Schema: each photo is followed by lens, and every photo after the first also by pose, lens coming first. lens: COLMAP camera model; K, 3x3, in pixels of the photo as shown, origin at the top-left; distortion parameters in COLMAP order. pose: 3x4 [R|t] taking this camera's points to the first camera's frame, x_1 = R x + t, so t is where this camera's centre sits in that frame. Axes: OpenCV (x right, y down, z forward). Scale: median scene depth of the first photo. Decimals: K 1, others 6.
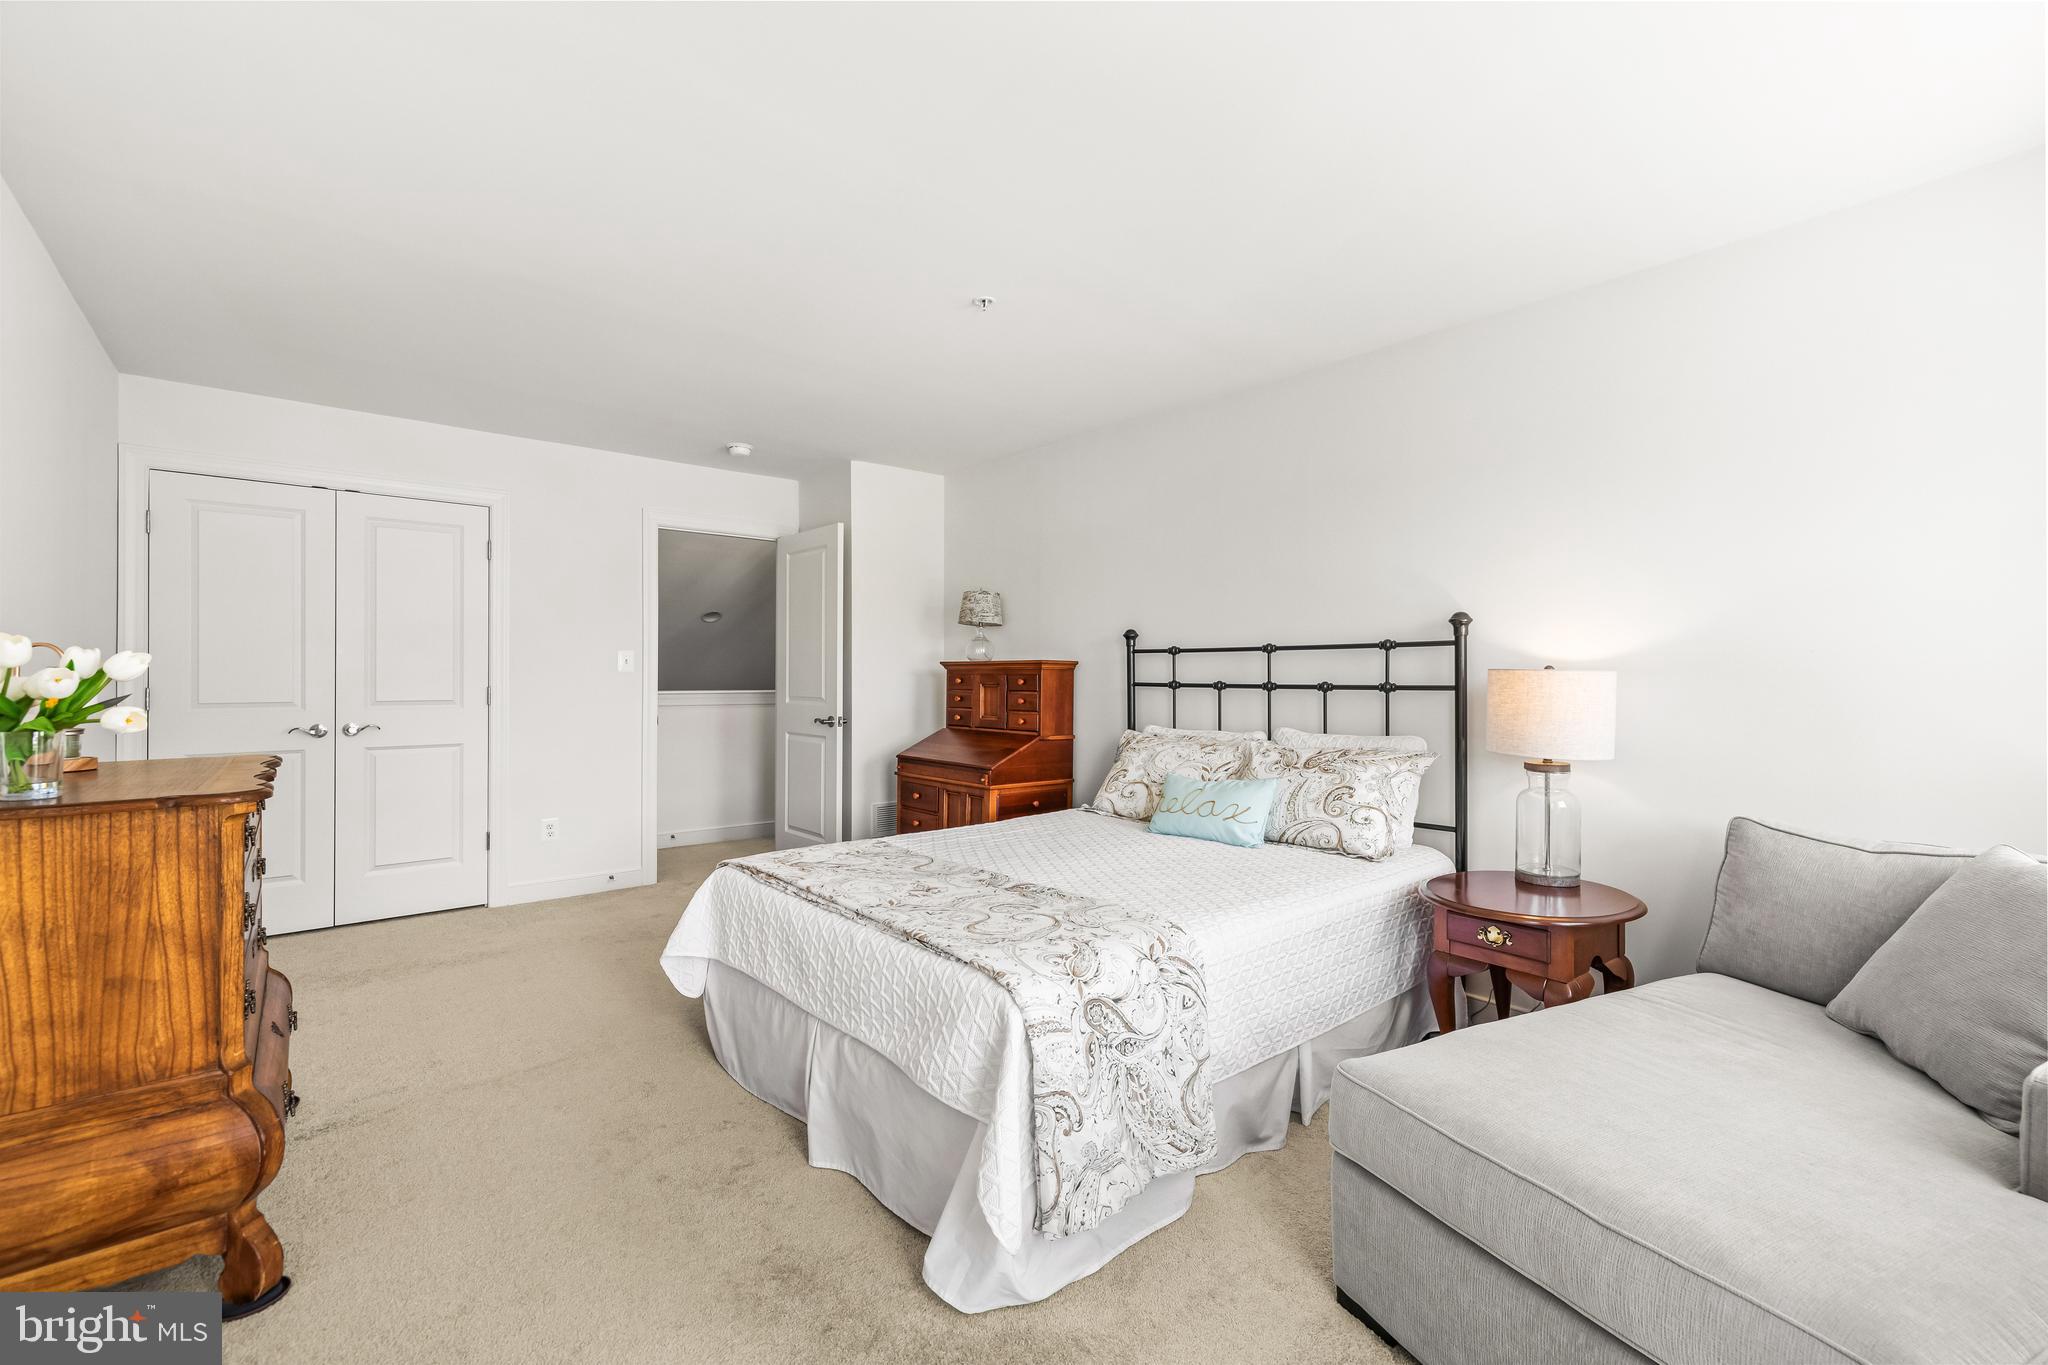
lens RADIAL K [[857.3, 0, 1027.8], [0, 857.3, 675.2], [0, 0, 1]] dist [0.001067, -0.000053]
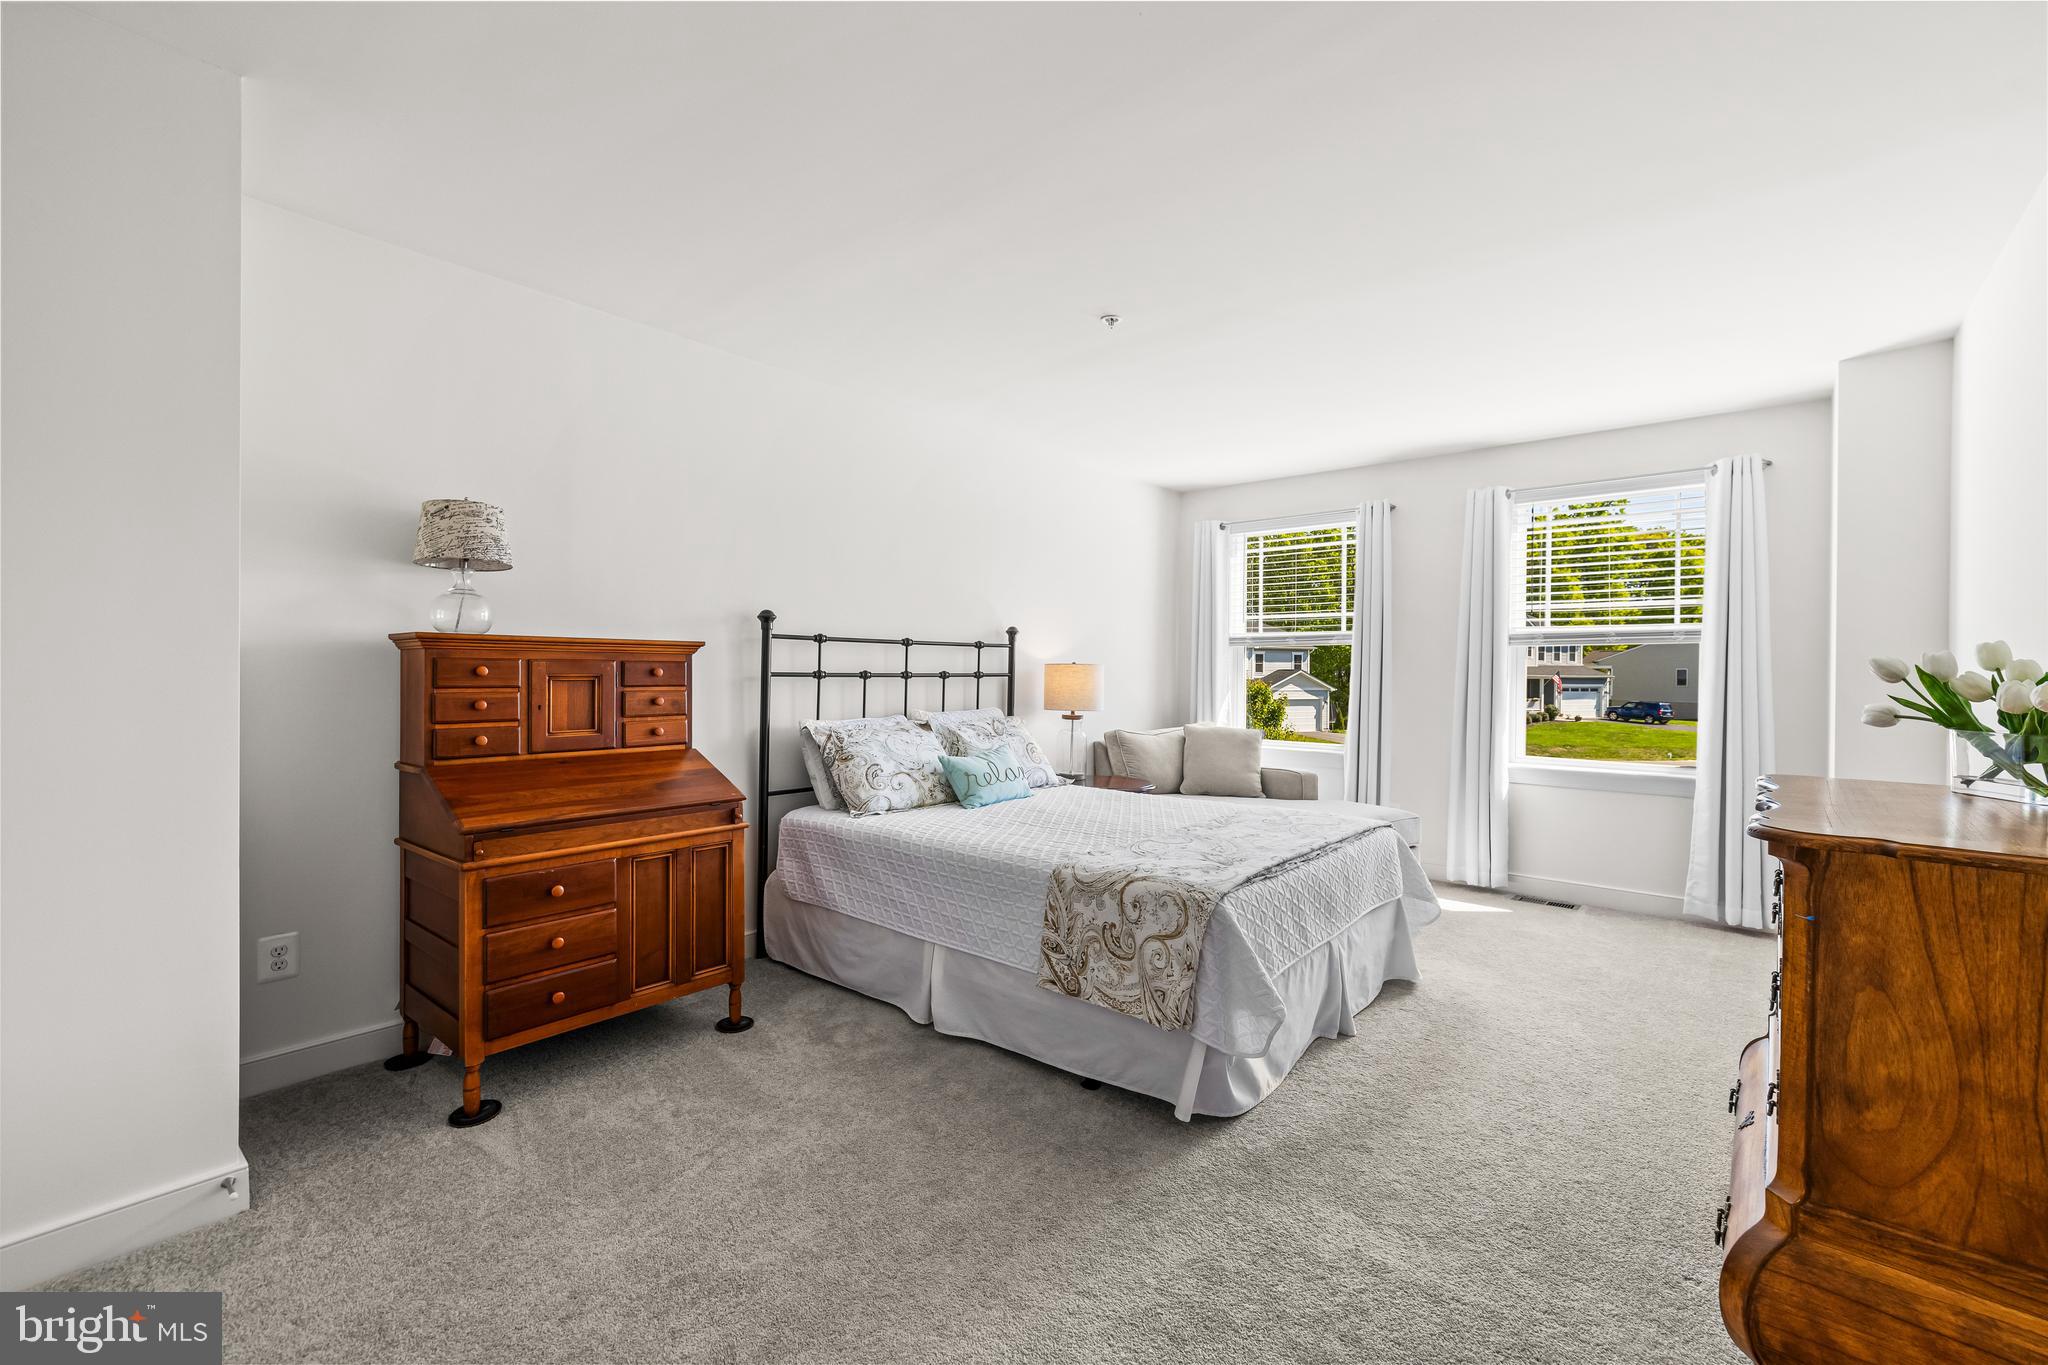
lens RADIAL K [[857.3, 0, 1027.8], [0, 857.3, 675.2], [0, 0, 1]] dist [0.001067, -0.000053]
pose [[-0.164532, -0.014839, 0.986260, -0.814469], [-0.014925, 0.999810, 0.012553, -0.003455], [-0.986259, -0.012655, -0.164722, 0.942499]]
